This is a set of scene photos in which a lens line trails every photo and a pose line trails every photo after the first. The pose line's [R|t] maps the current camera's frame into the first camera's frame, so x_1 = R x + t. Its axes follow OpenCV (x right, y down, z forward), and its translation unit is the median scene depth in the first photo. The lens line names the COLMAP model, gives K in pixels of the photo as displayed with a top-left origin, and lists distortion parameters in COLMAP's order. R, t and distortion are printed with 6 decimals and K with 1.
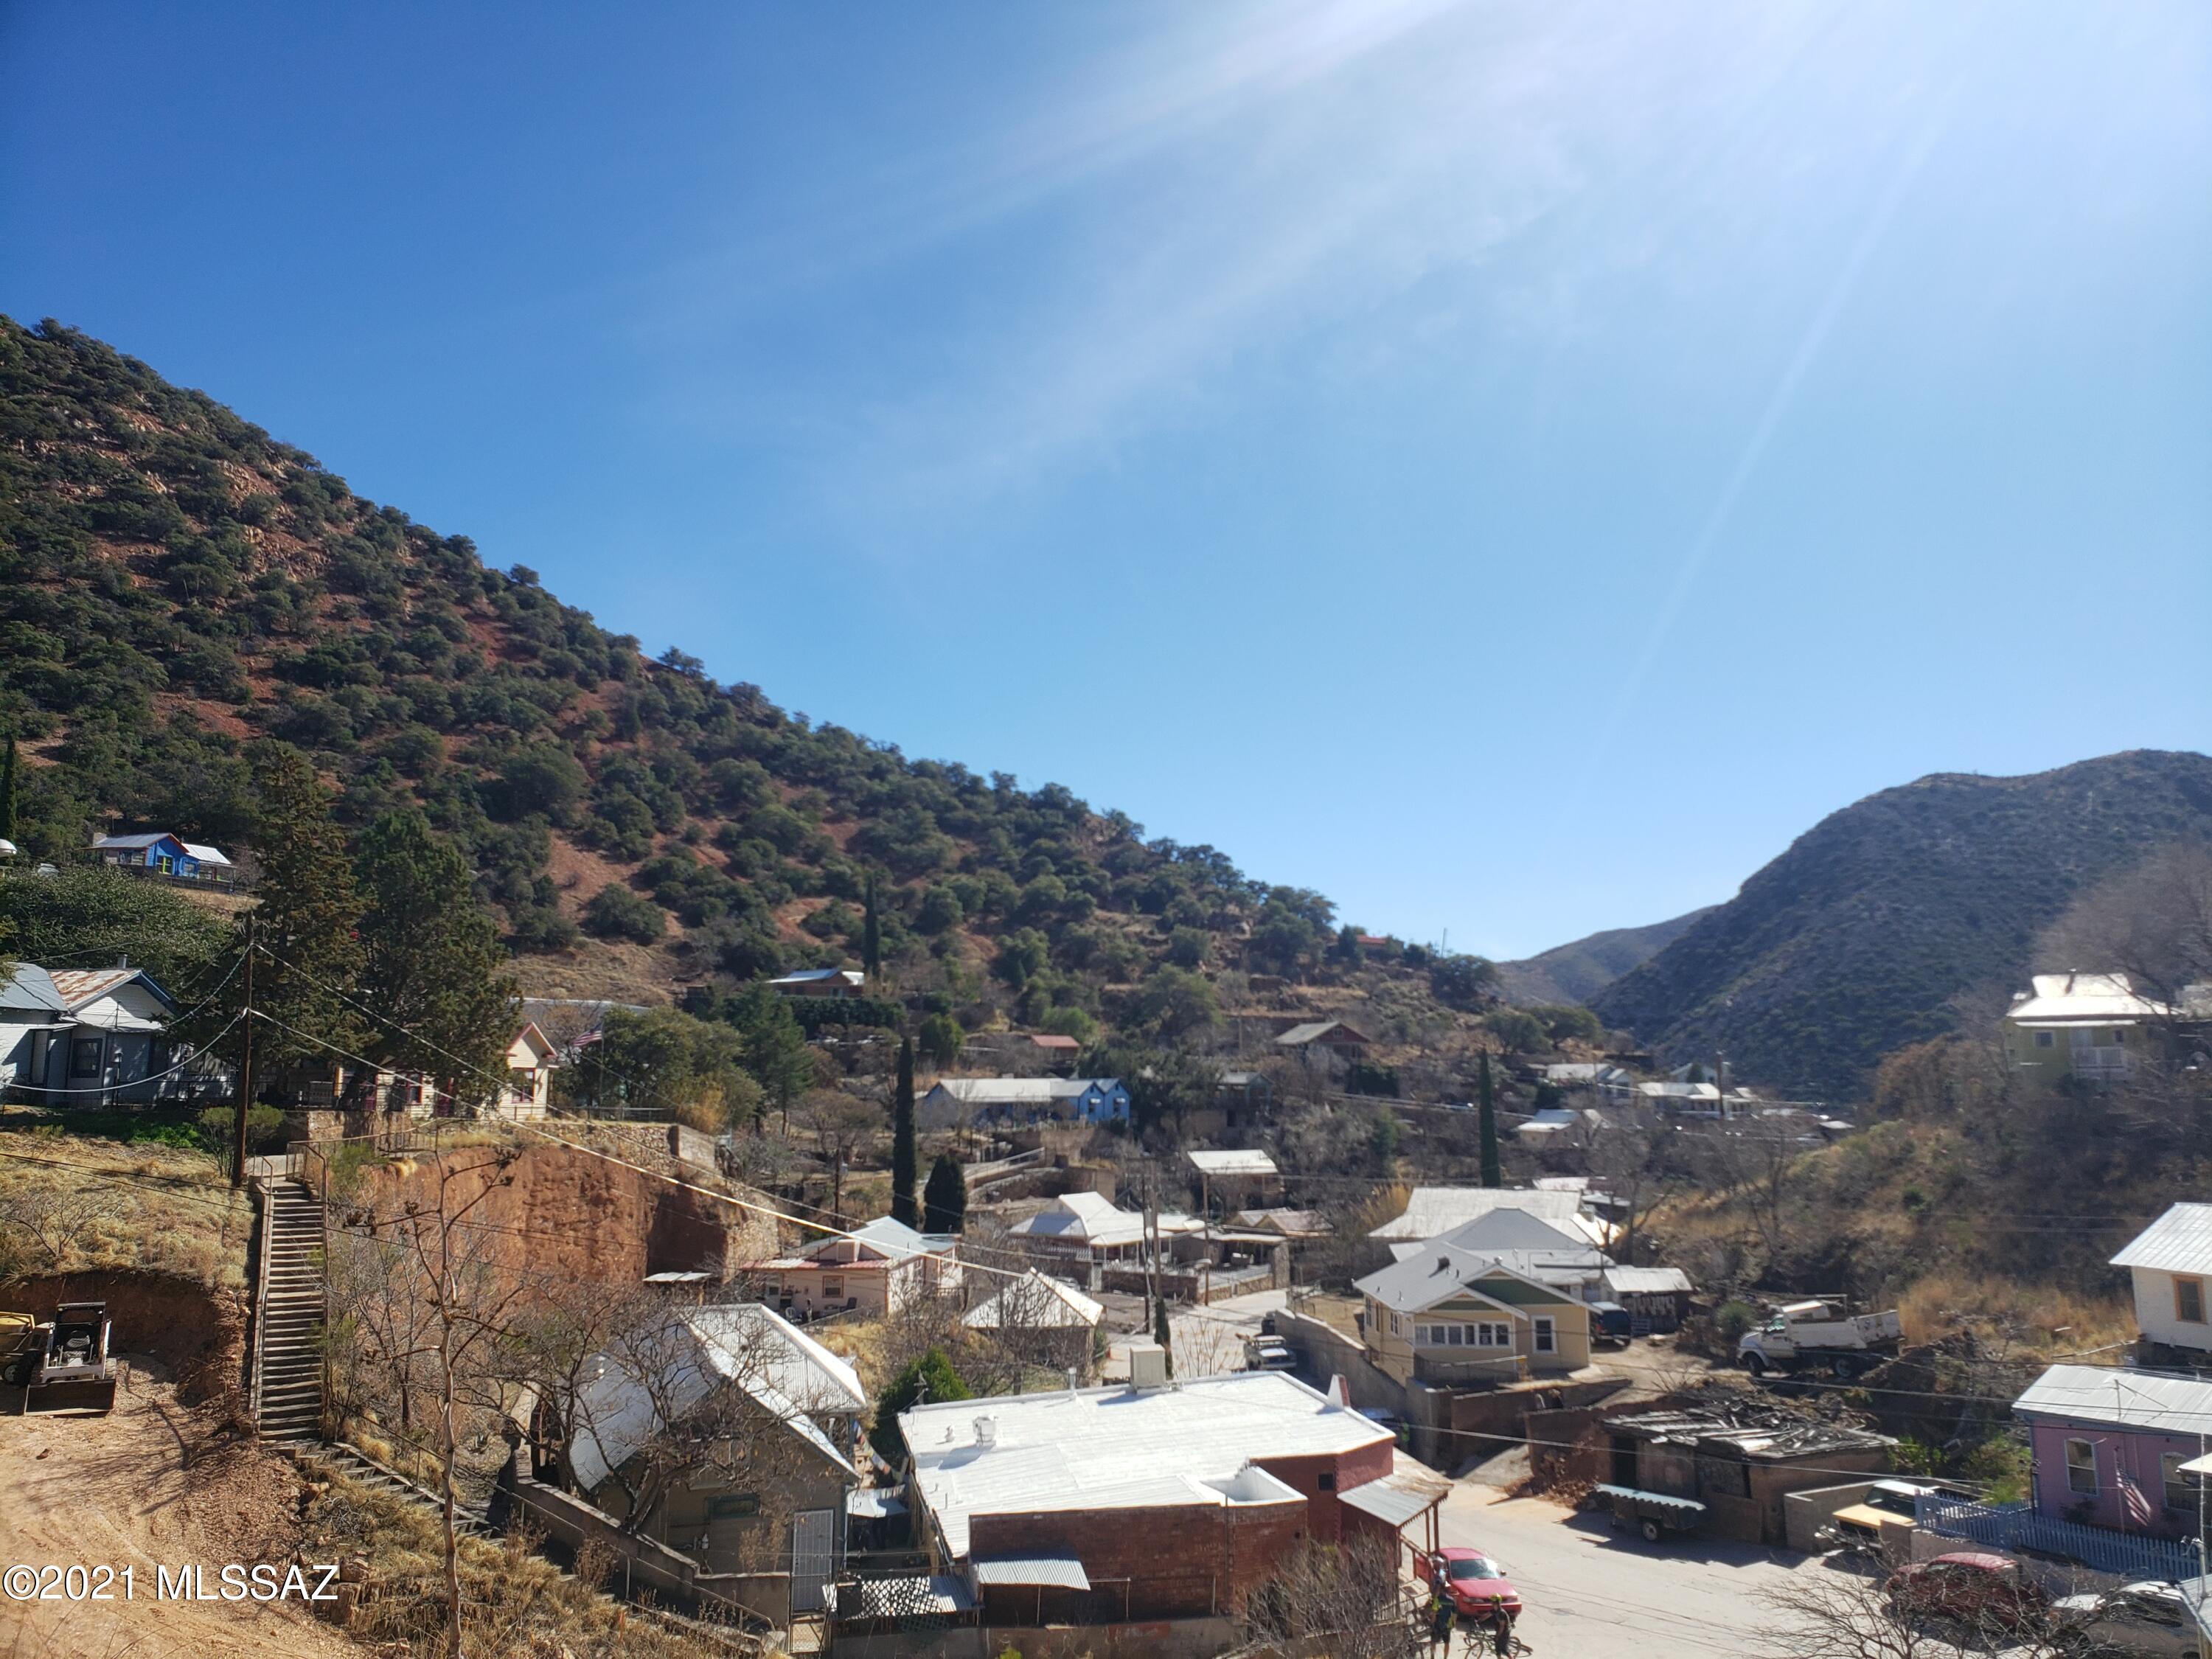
lens RADIAL K [[1742.4, 0, 1139.6], [0, 1742.4, 837.4], [0, 0, 1]] dist [0.044266, -0.020589]
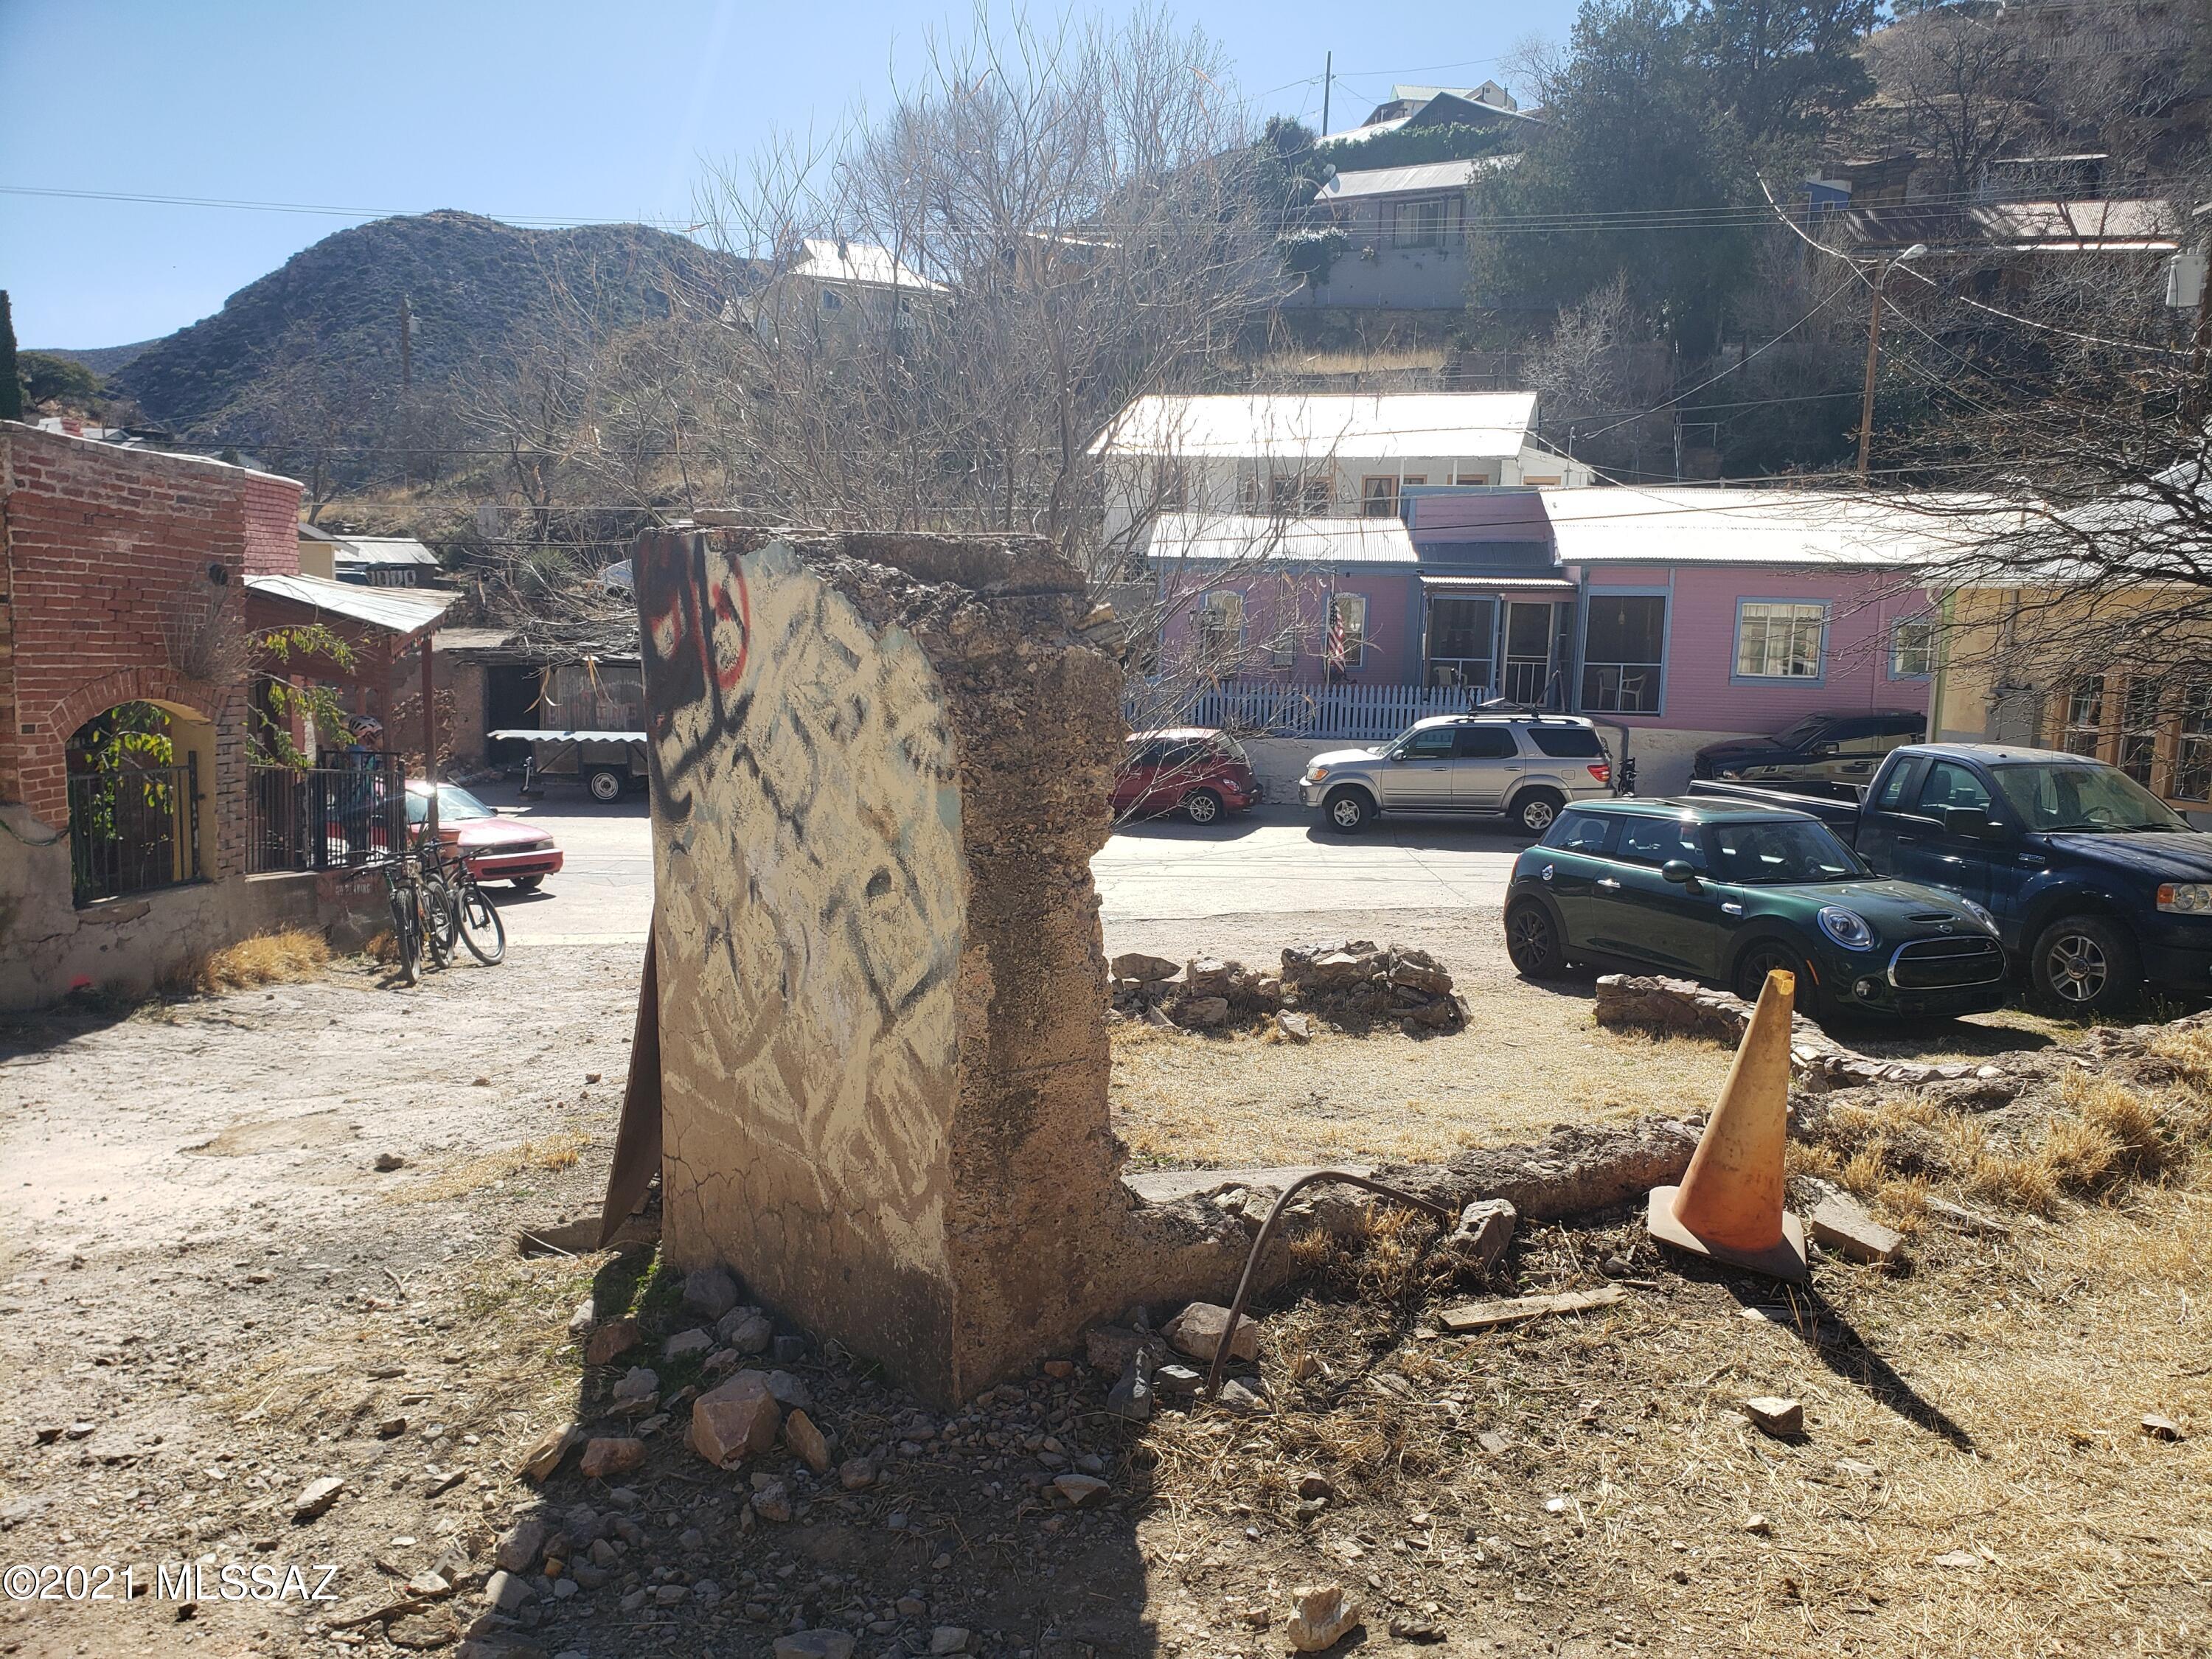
lens RADIAL K [[1742.4, 0, 1155.9], [0, 1742.4, 827.2], [0, 0, 1]] dist [0.044266, -0.020589]
pose [[0.681877, -0.074600, 0.727653, -0.009734], [-0.137988, 0.963806, 0.228118, 0.119996], [-0.718334, -0.255956, 0.646903, 0.230252]]
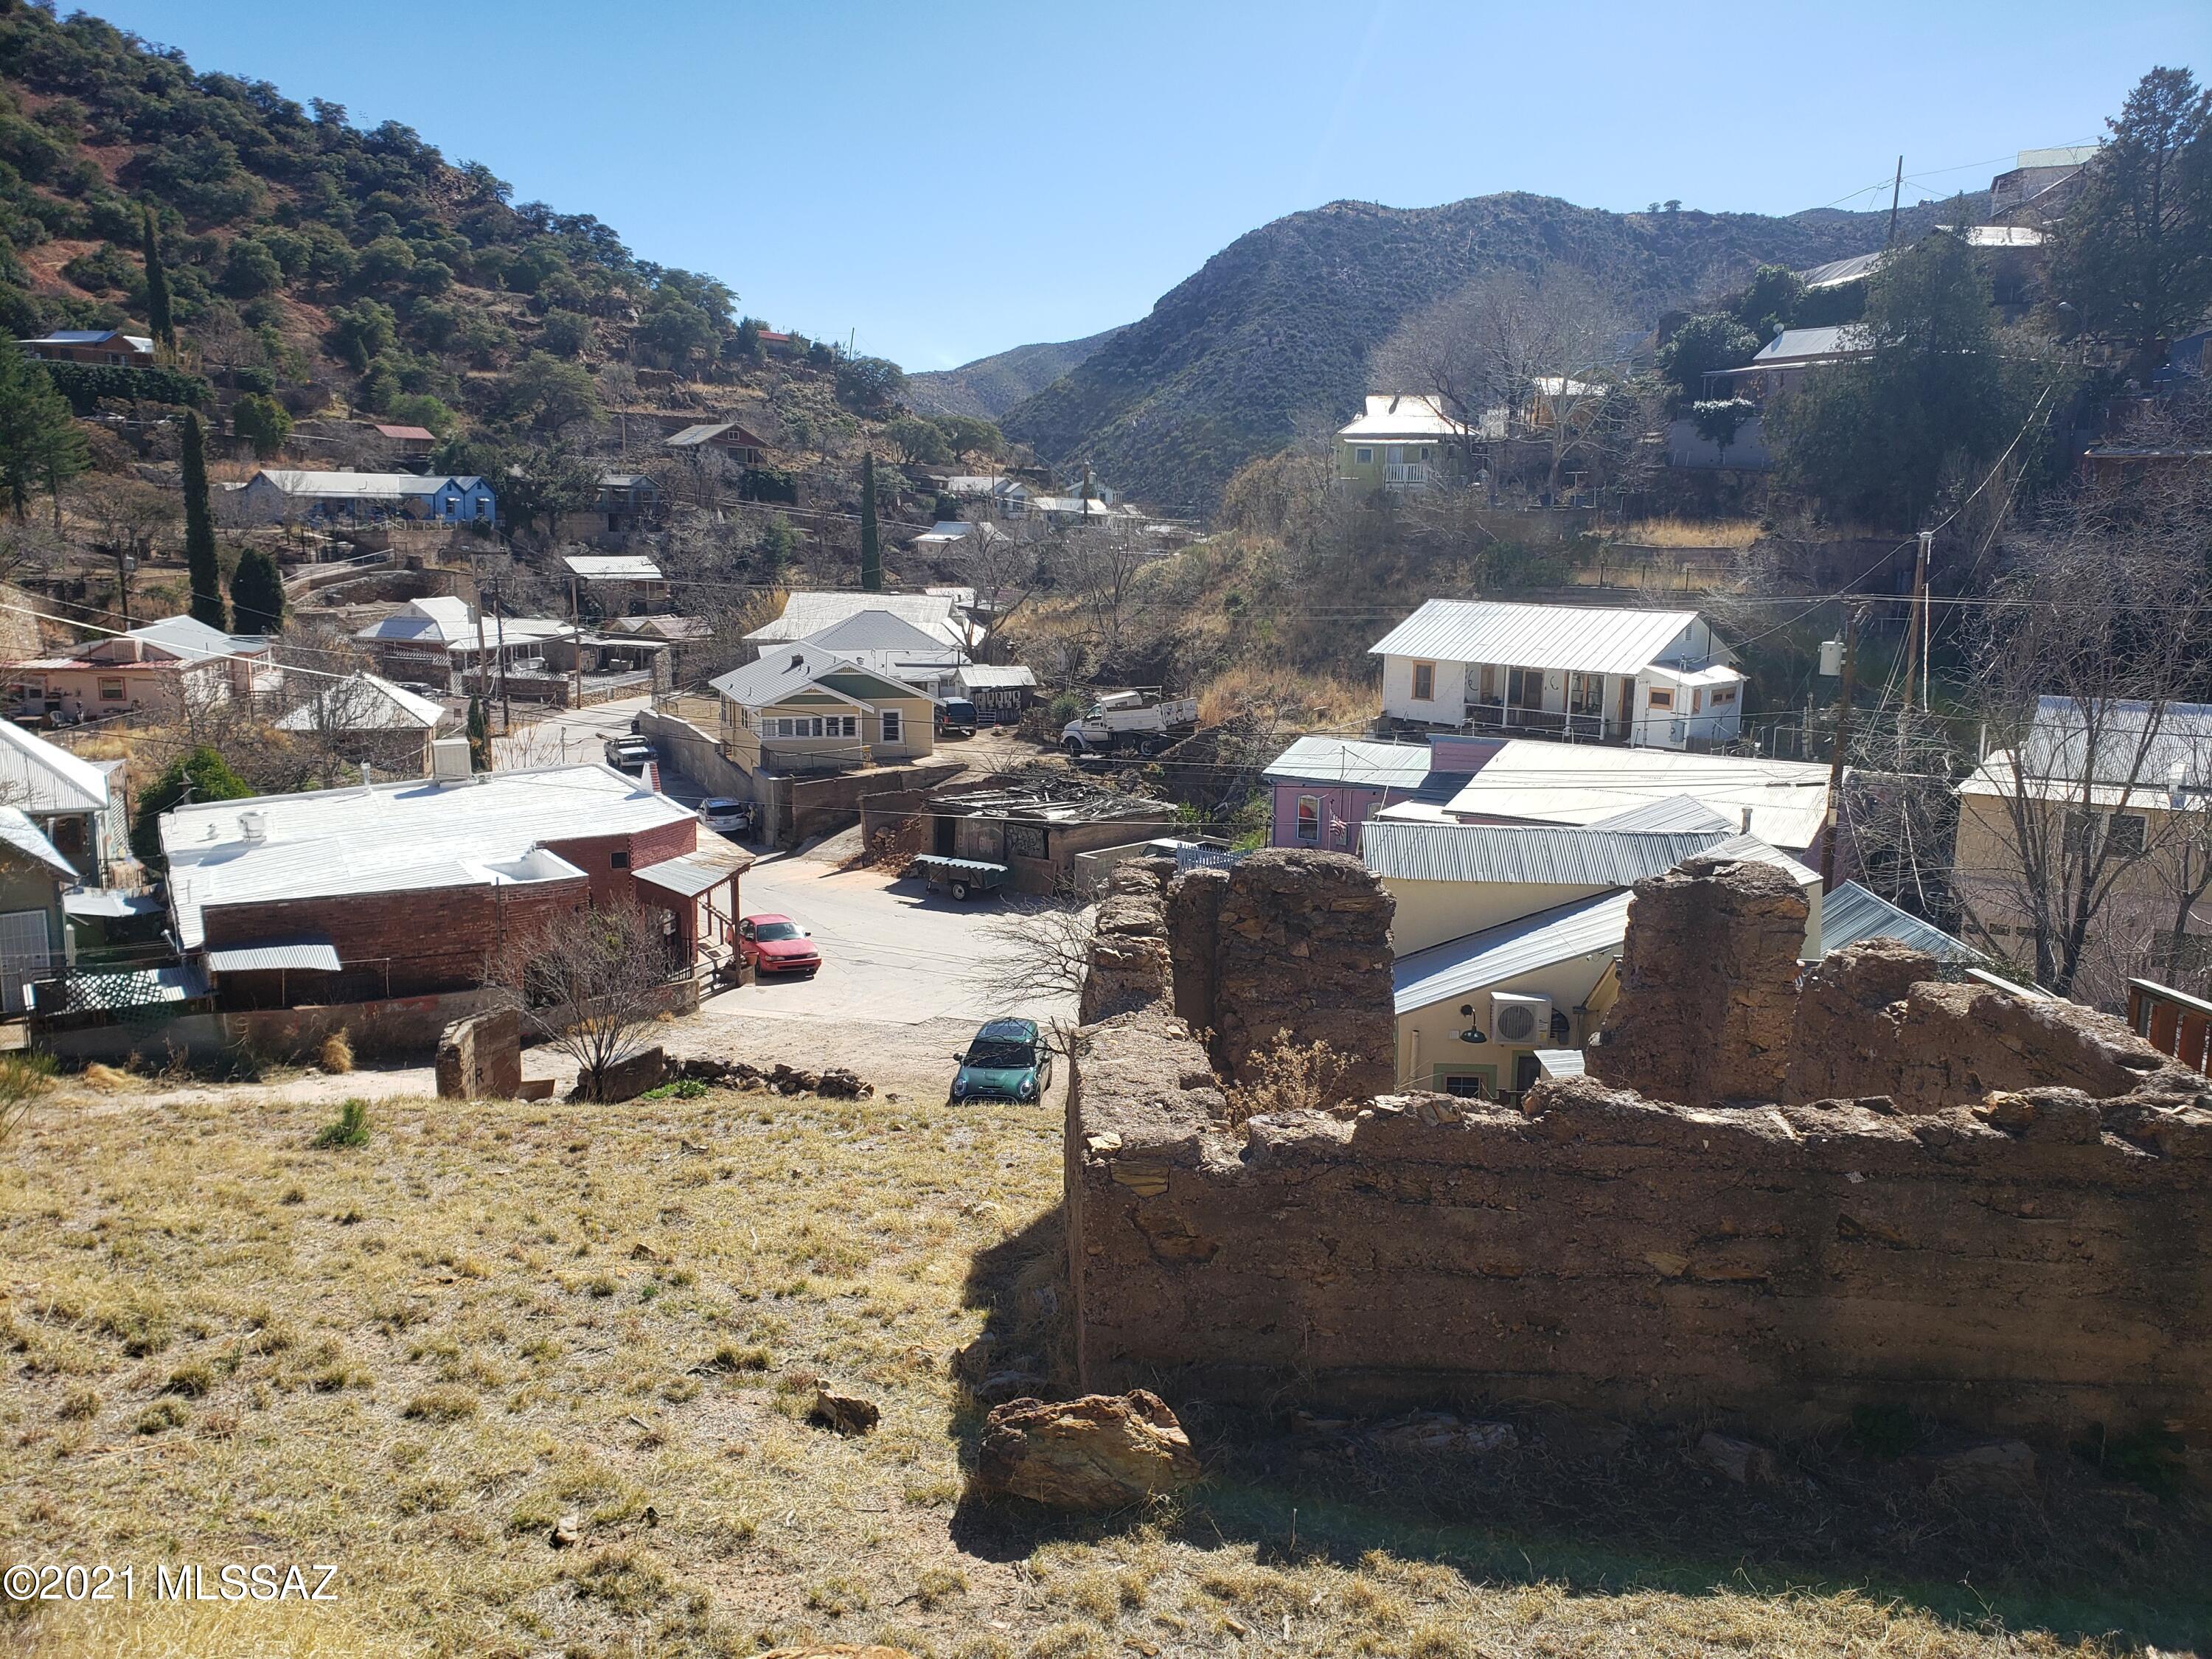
lens RADIAL K [[1742.4, 0, 1142.8], [0, 1742.4, 844.0], [0, 0, 1]] dist [0.044266, -0.020589]
pose [[0.947337, -0.038346, 0.317934, 0.027096], [-0.068599, 0.945460, 0.318432, 0.006316], [-0.312805, -0.323472, 0.893039, 0.002808]]
